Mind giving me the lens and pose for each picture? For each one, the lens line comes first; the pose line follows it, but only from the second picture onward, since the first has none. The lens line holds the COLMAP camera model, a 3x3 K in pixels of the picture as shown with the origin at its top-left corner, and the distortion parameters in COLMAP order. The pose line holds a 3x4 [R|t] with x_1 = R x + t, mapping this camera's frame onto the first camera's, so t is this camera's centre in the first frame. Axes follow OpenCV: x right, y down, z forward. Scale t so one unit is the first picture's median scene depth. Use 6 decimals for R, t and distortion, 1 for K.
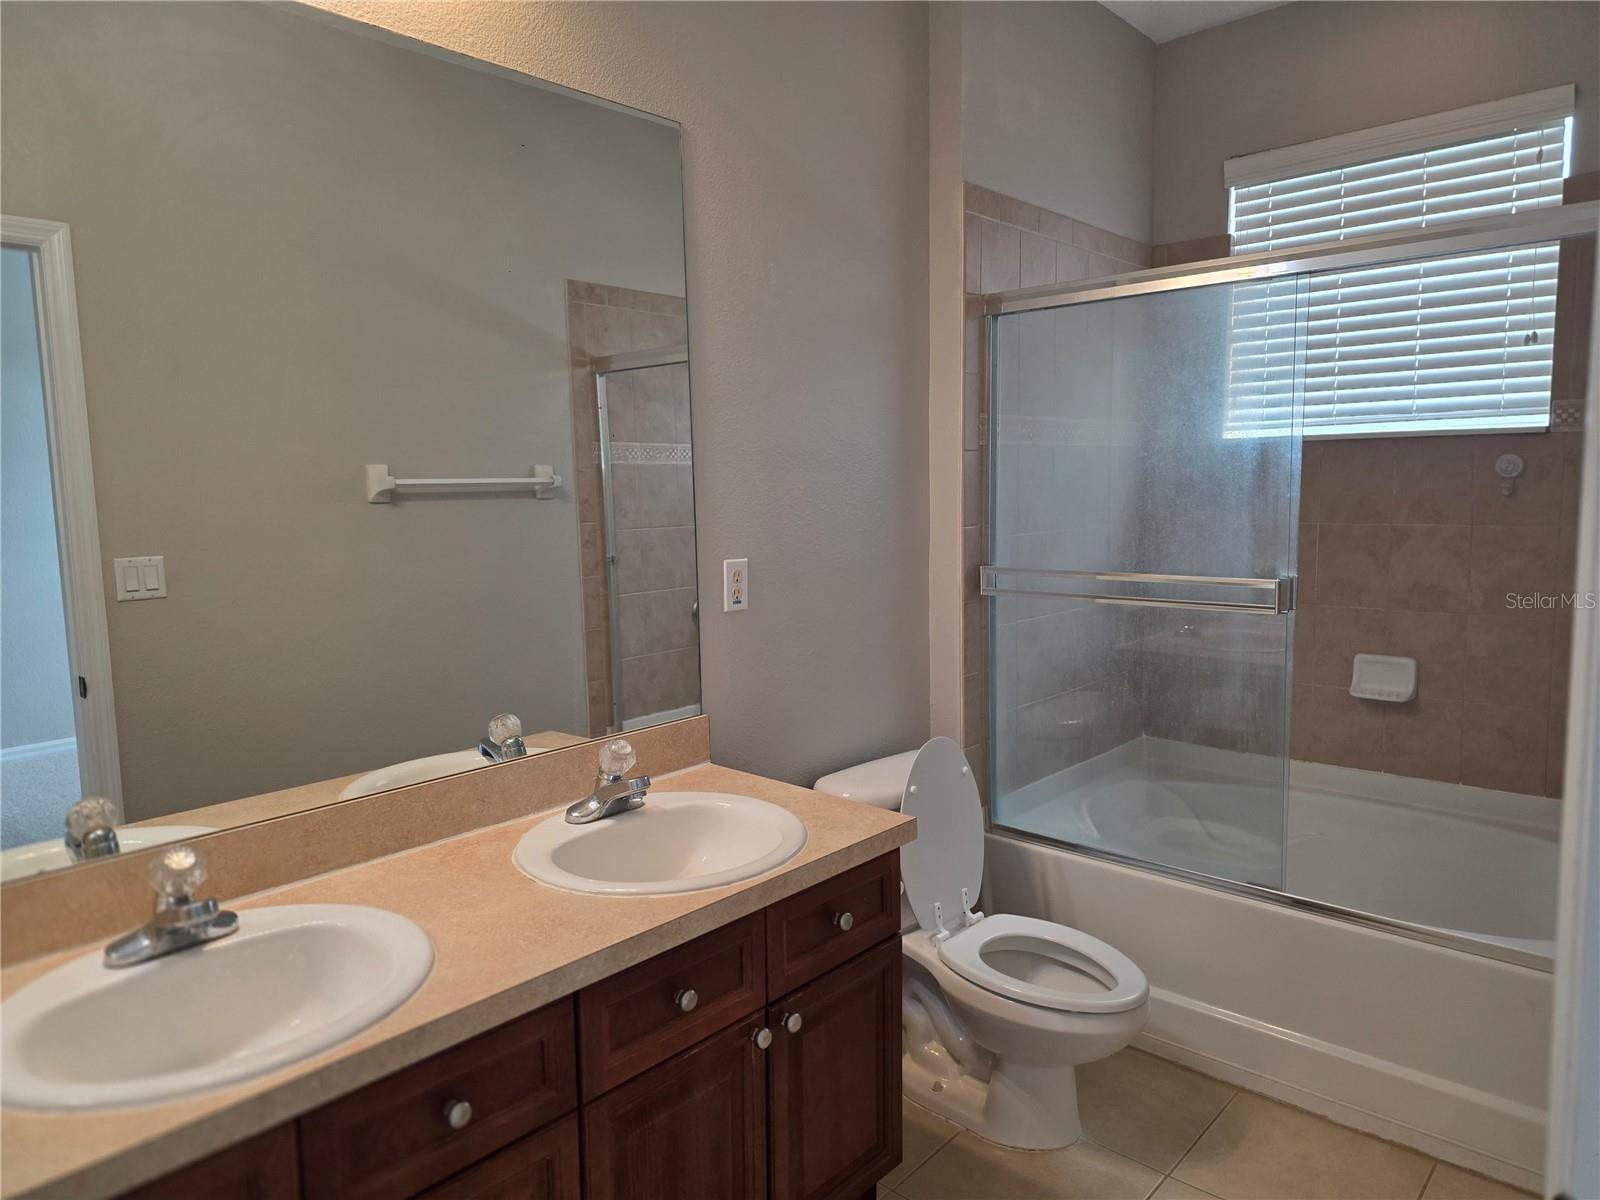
lens RADIAL K [[1046.2, 0, 811.2], [0, 1046.2, 606.4], [0, 0, 1]] dist [0.085450, -0.081725]
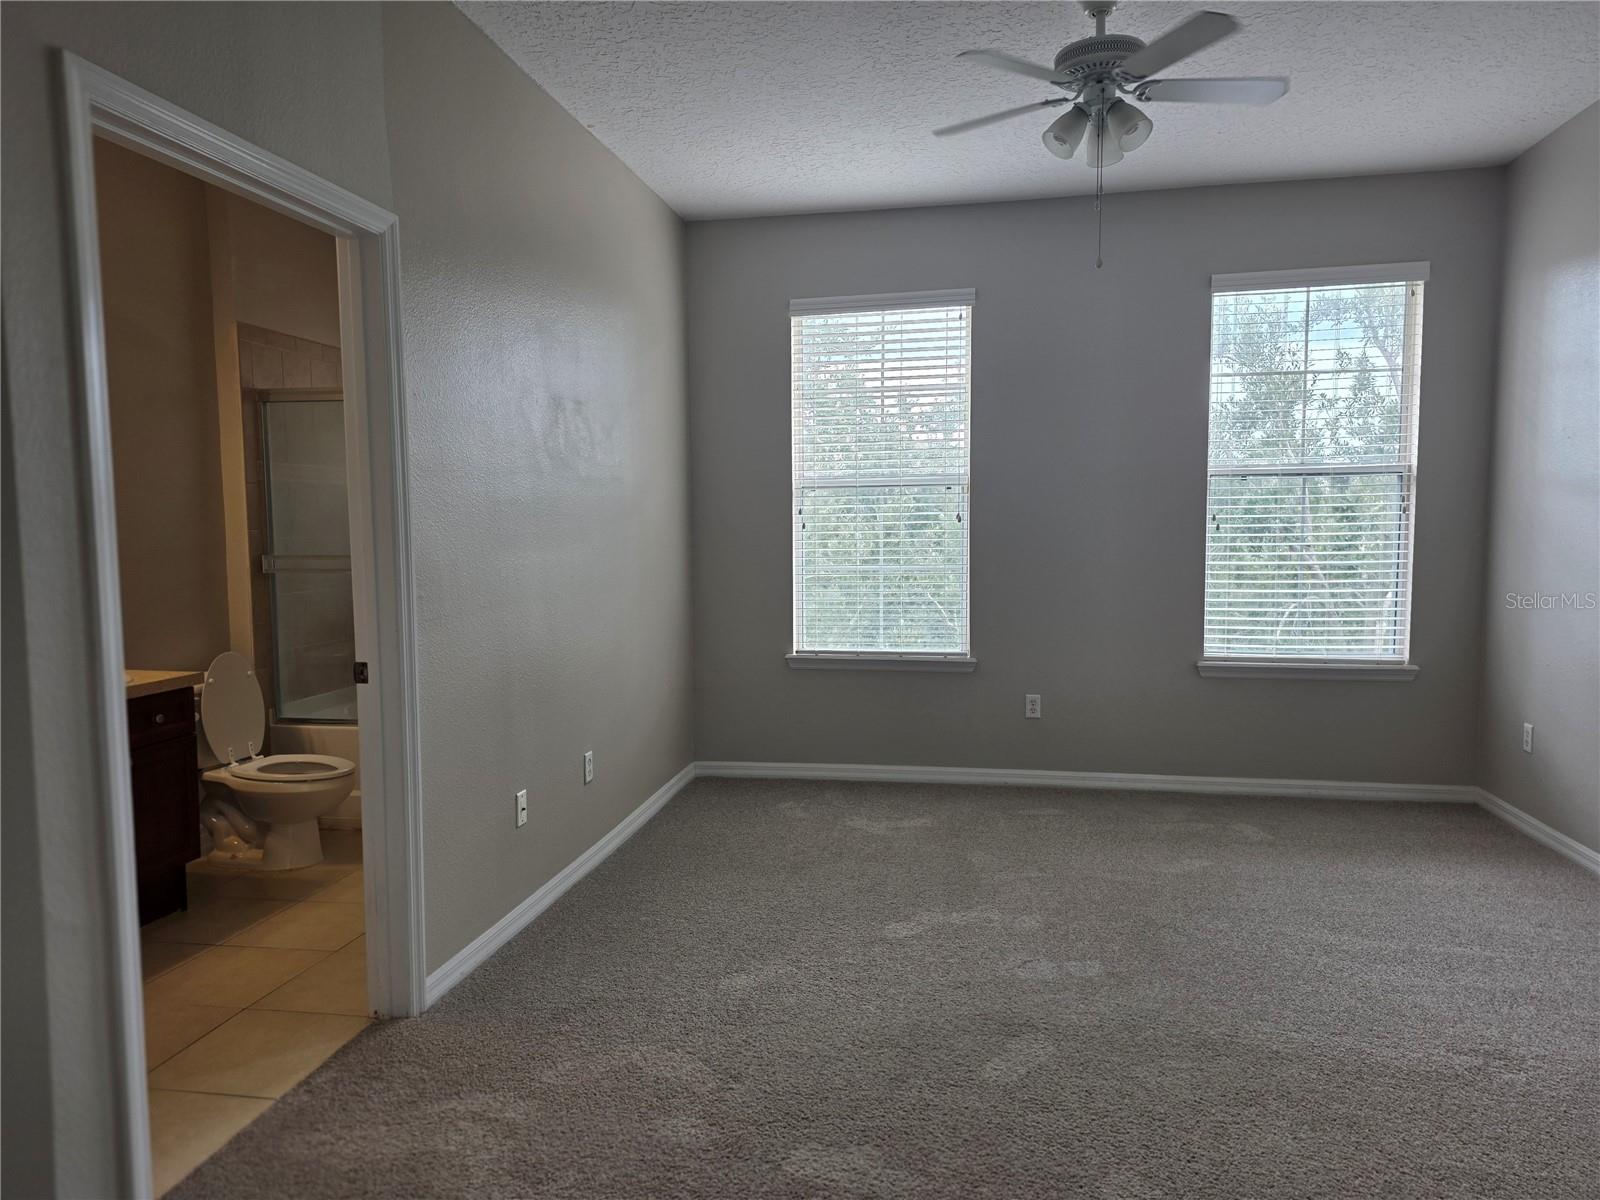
lens RADIAL K [[1046.2, 0, 811.2], [0, 1046.2, 606.4], [0, 0, 1]] dist [0.085450, -0.081725]
pose [[0.847961, -0.030802, 0.529162, 0.010331], [0.054631, 0.998072, -0.029447, 0.134052], [-0.527235, 0.053879, 0.848010, -0.825323]]
